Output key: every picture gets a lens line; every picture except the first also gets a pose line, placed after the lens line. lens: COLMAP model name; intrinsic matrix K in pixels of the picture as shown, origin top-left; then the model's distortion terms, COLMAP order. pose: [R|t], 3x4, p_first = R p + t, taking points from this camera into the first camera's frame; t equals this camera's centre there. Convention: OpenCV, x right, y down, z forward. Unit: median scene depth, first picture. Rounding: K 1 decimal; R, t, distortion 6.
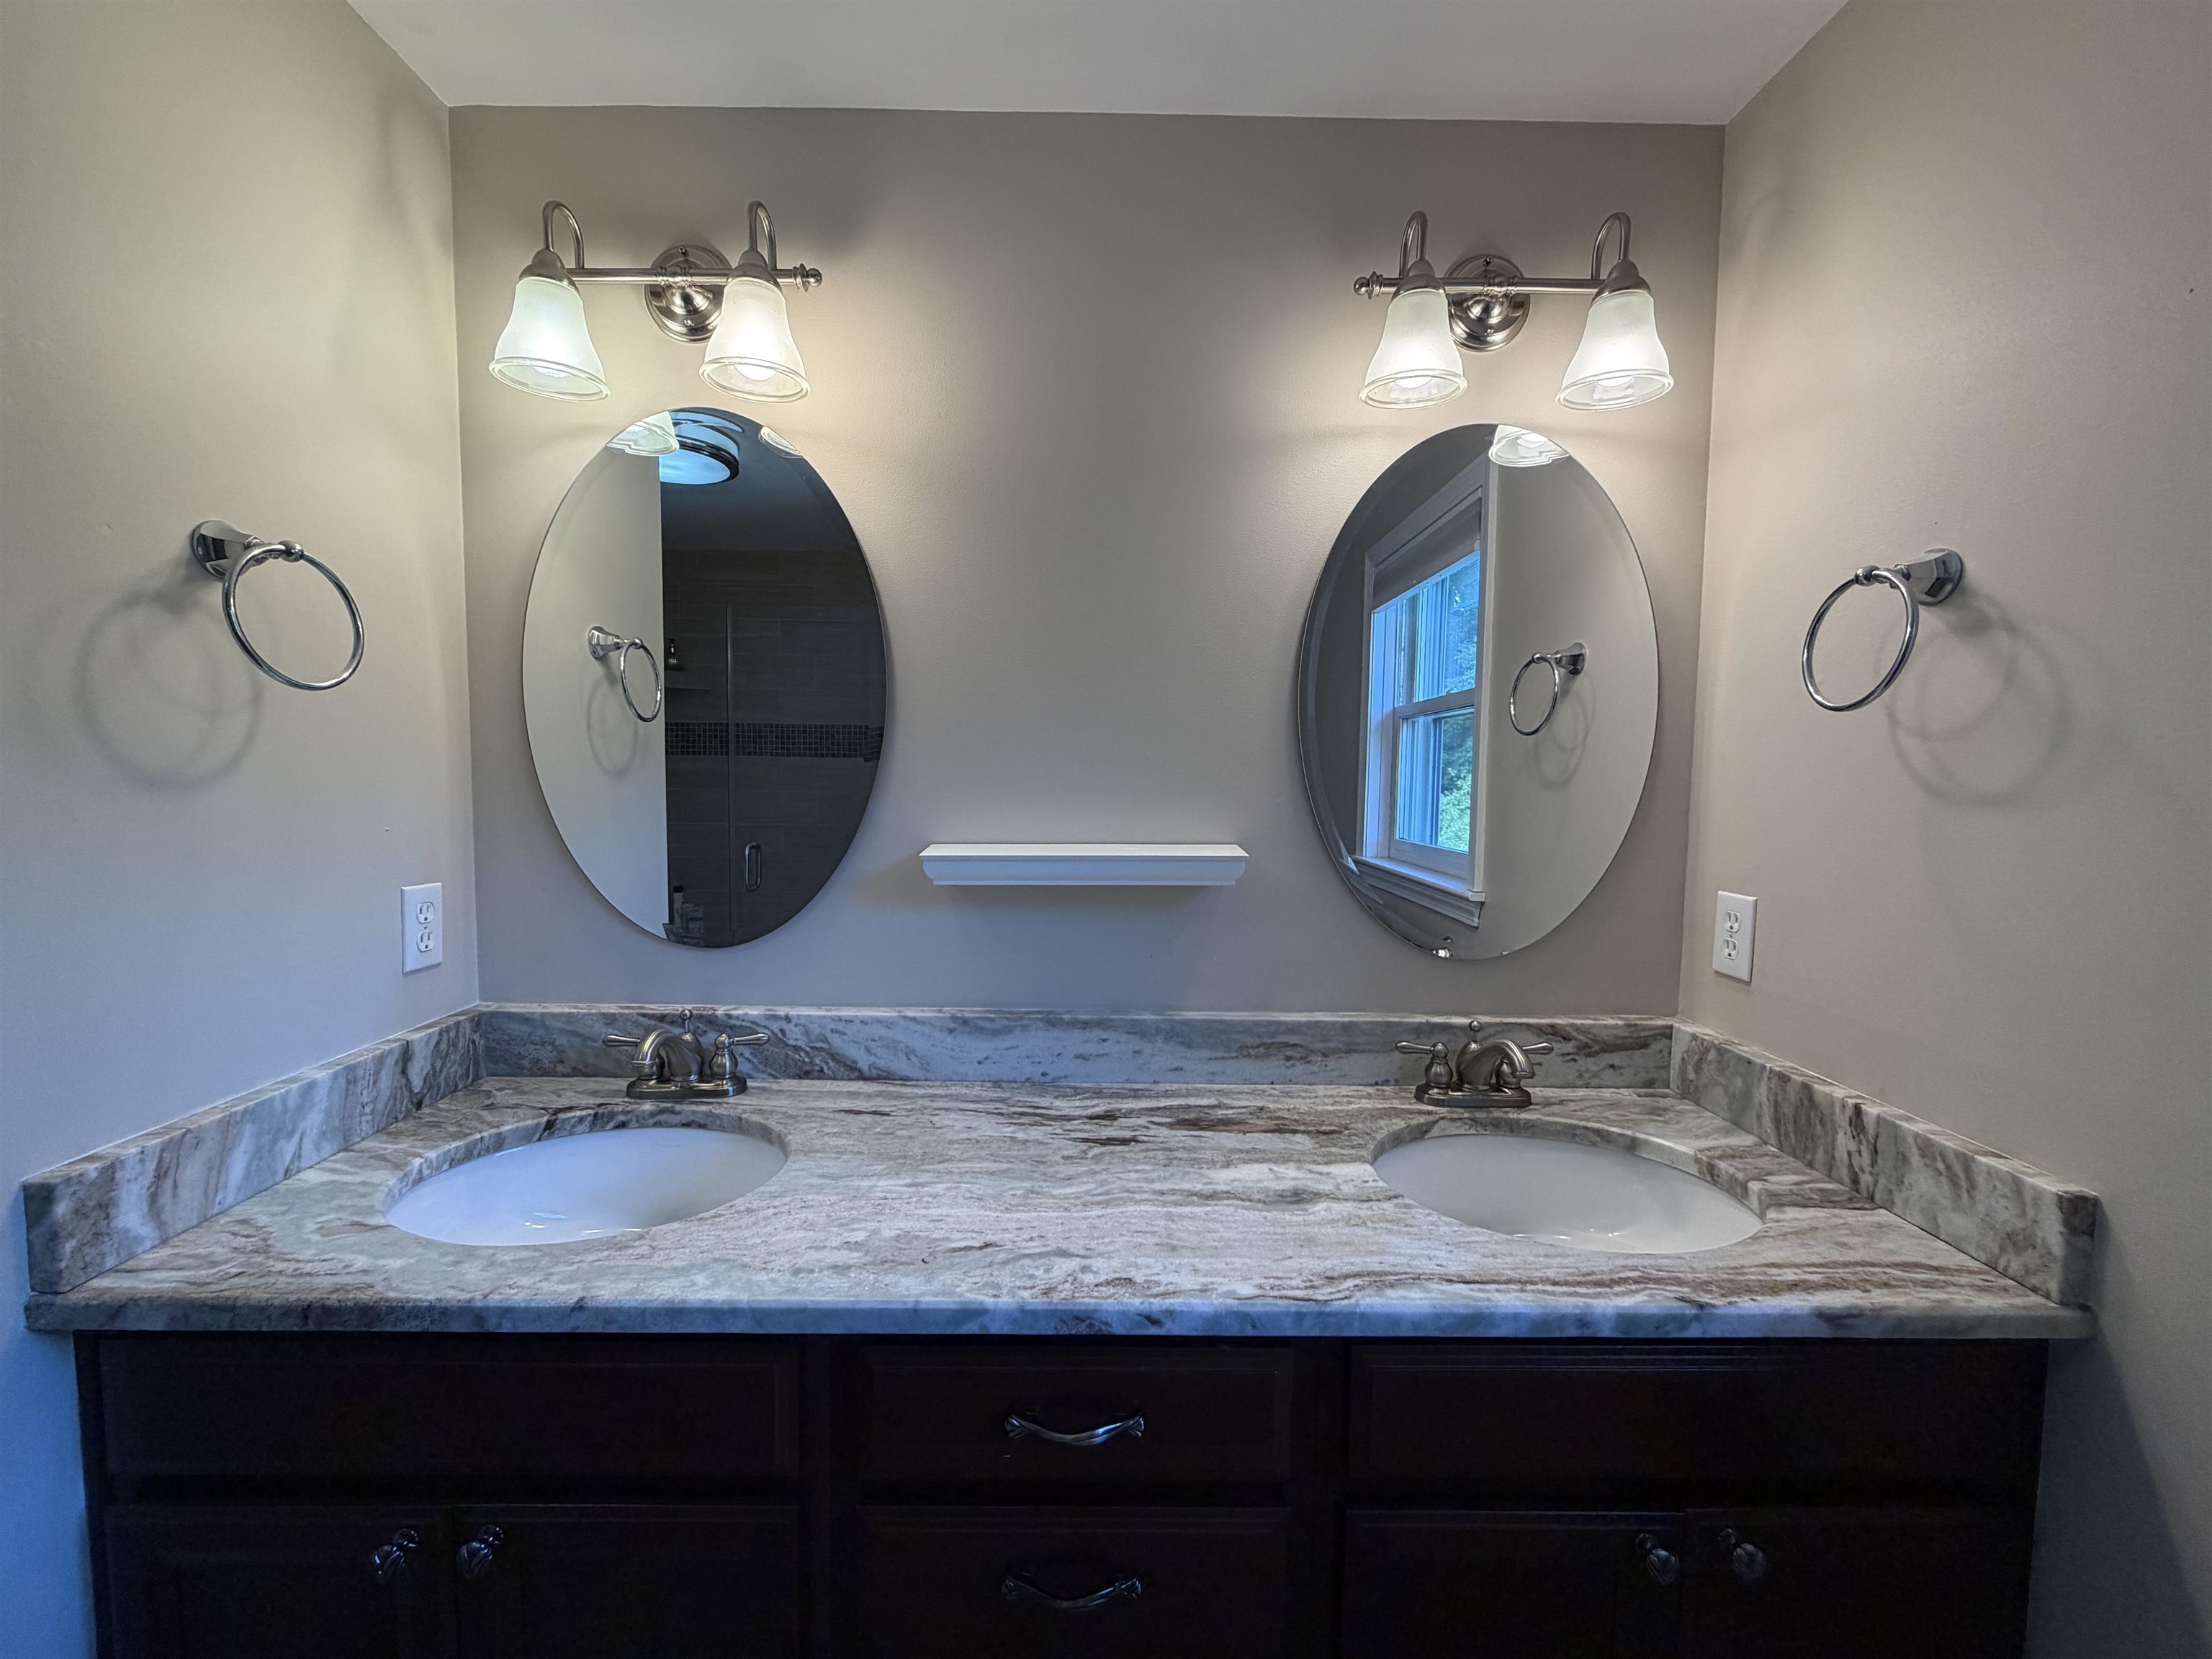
lens RADIAL K [[889.7, 0, 1092.4], [0, 889.7, 829.1], [0, 0, 1]] dist [0.001922, -0.000288]
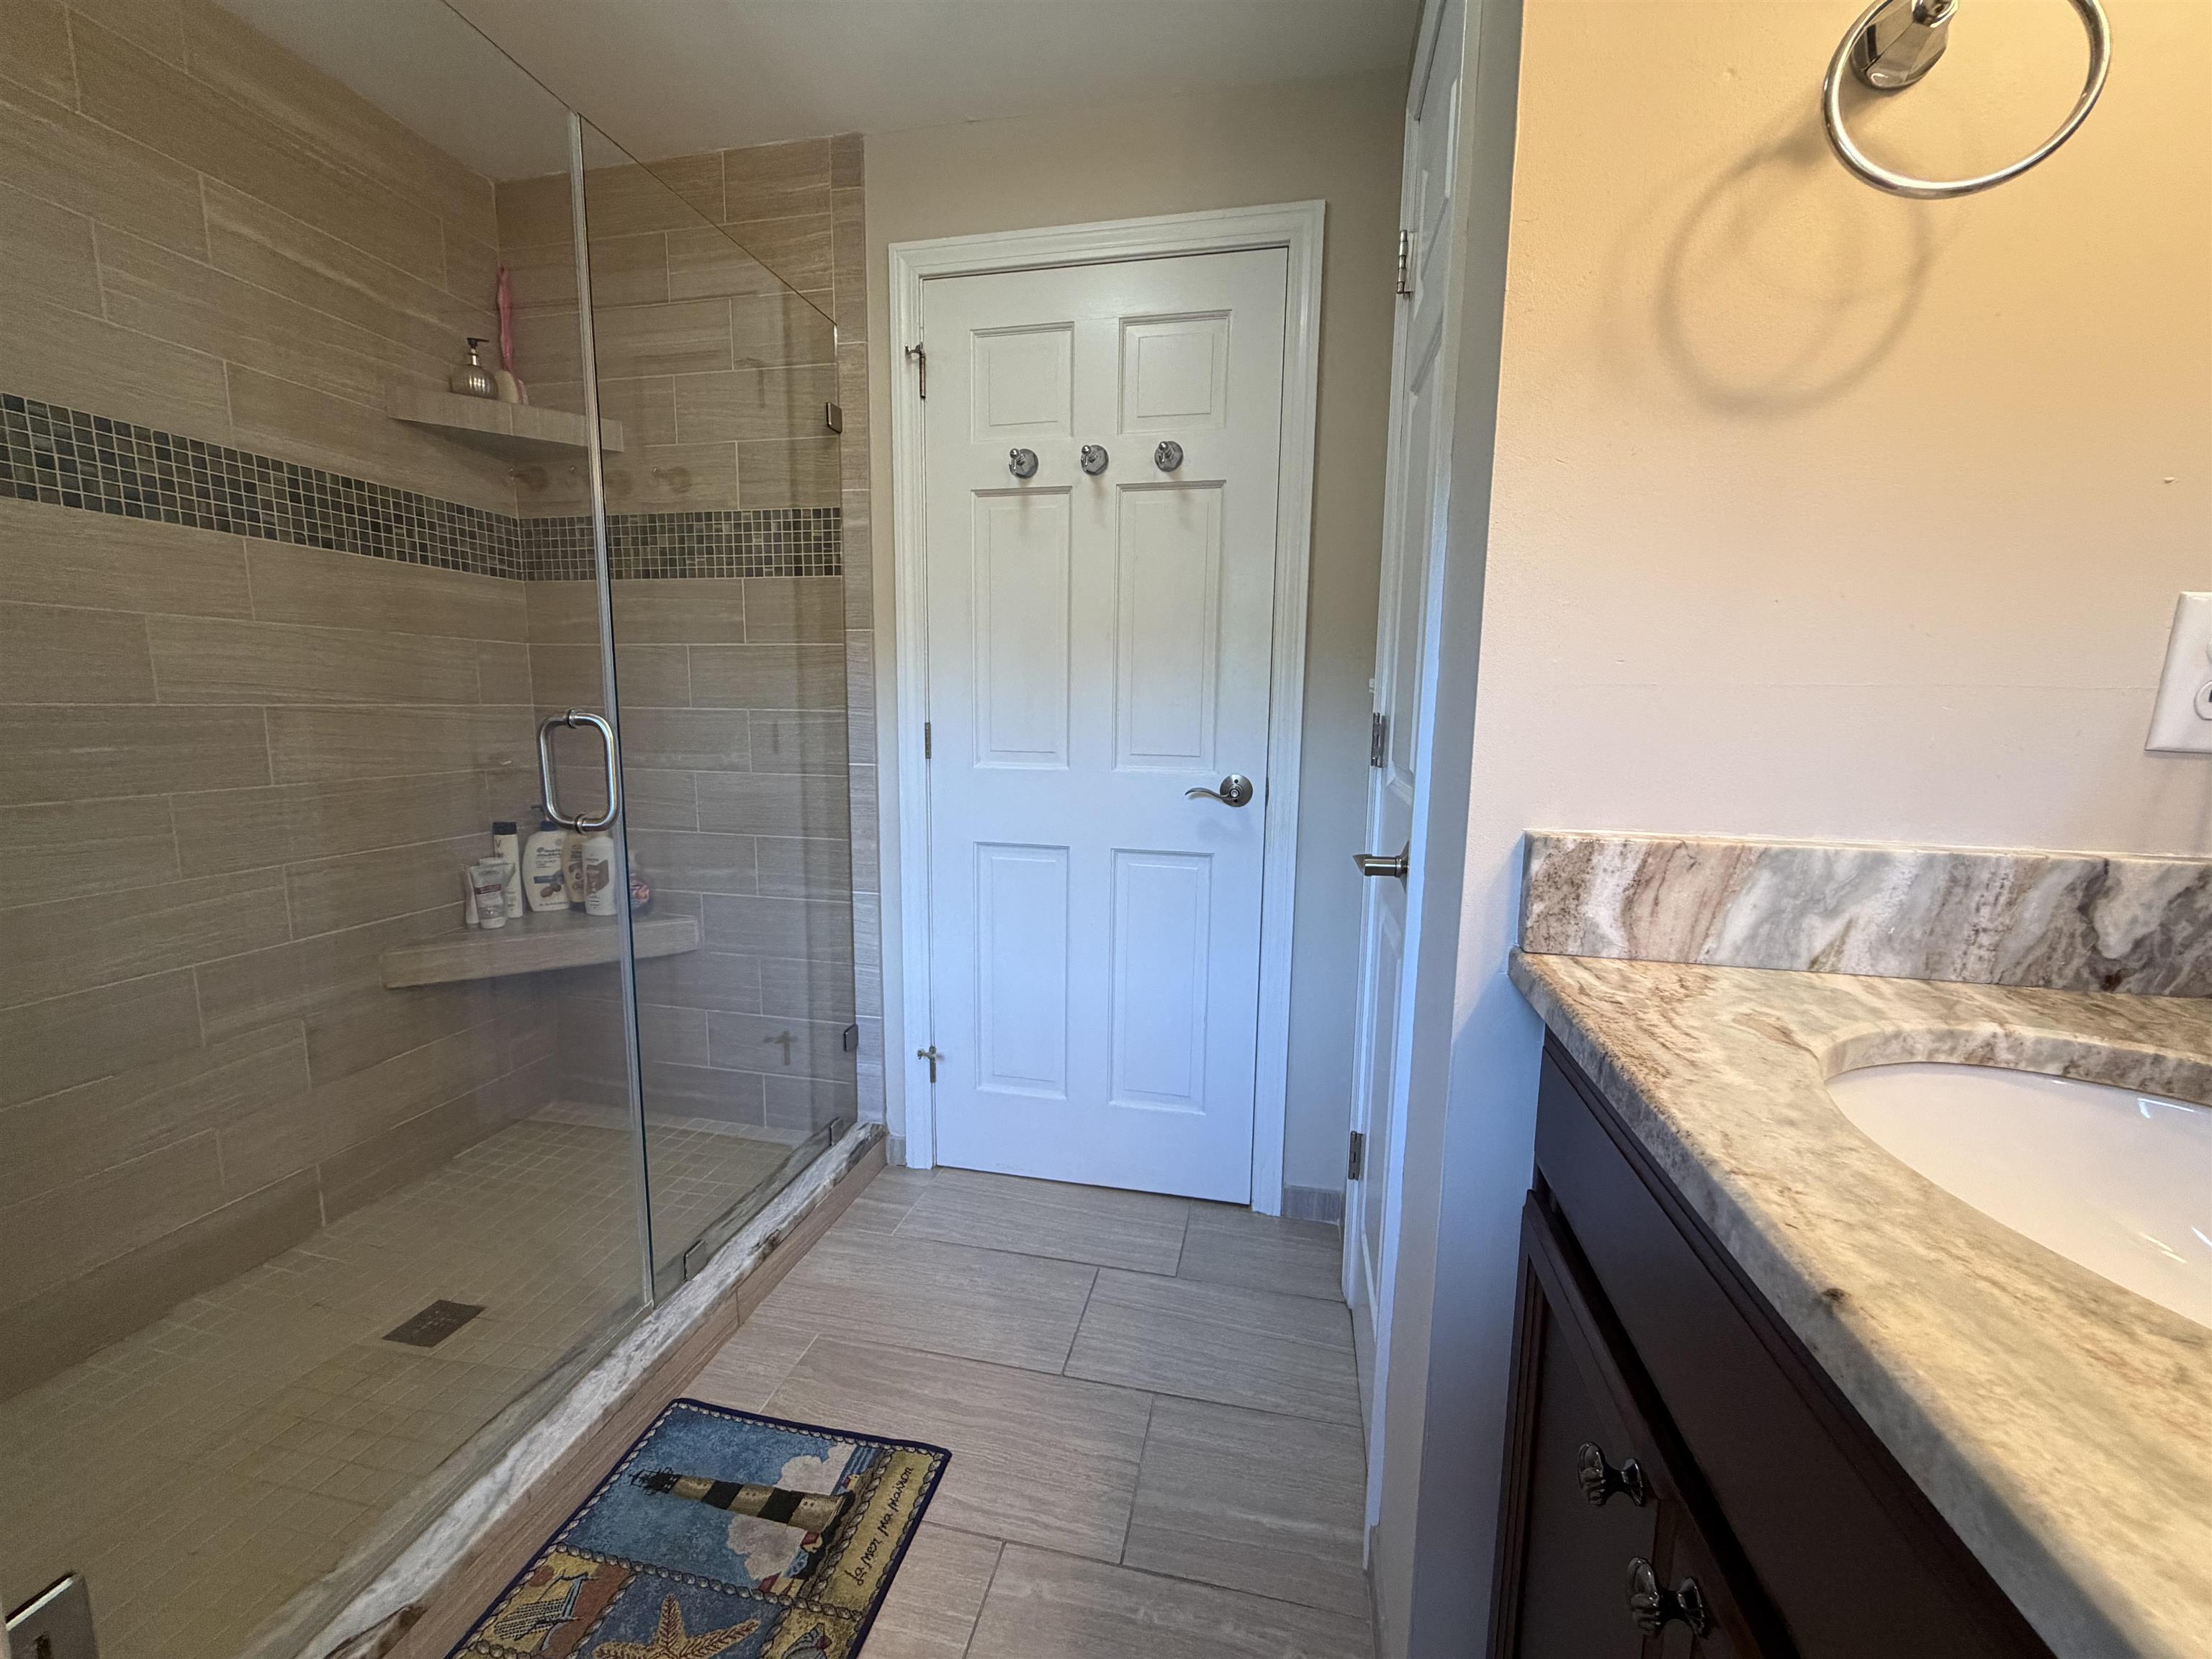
lens RADIAL K [[889.7, 0, 1090.9], [0, 889.7, 818.1], [0, 0, 1]] dist [0.001922, -0.000288]
pose [[-0.216025, 0.114996, -0.969592, -0.098437], [-0.091030, 0.986343, 0.137264, 0.225052], [0.972135, 0.117915, -0.202607, 0.566919]]
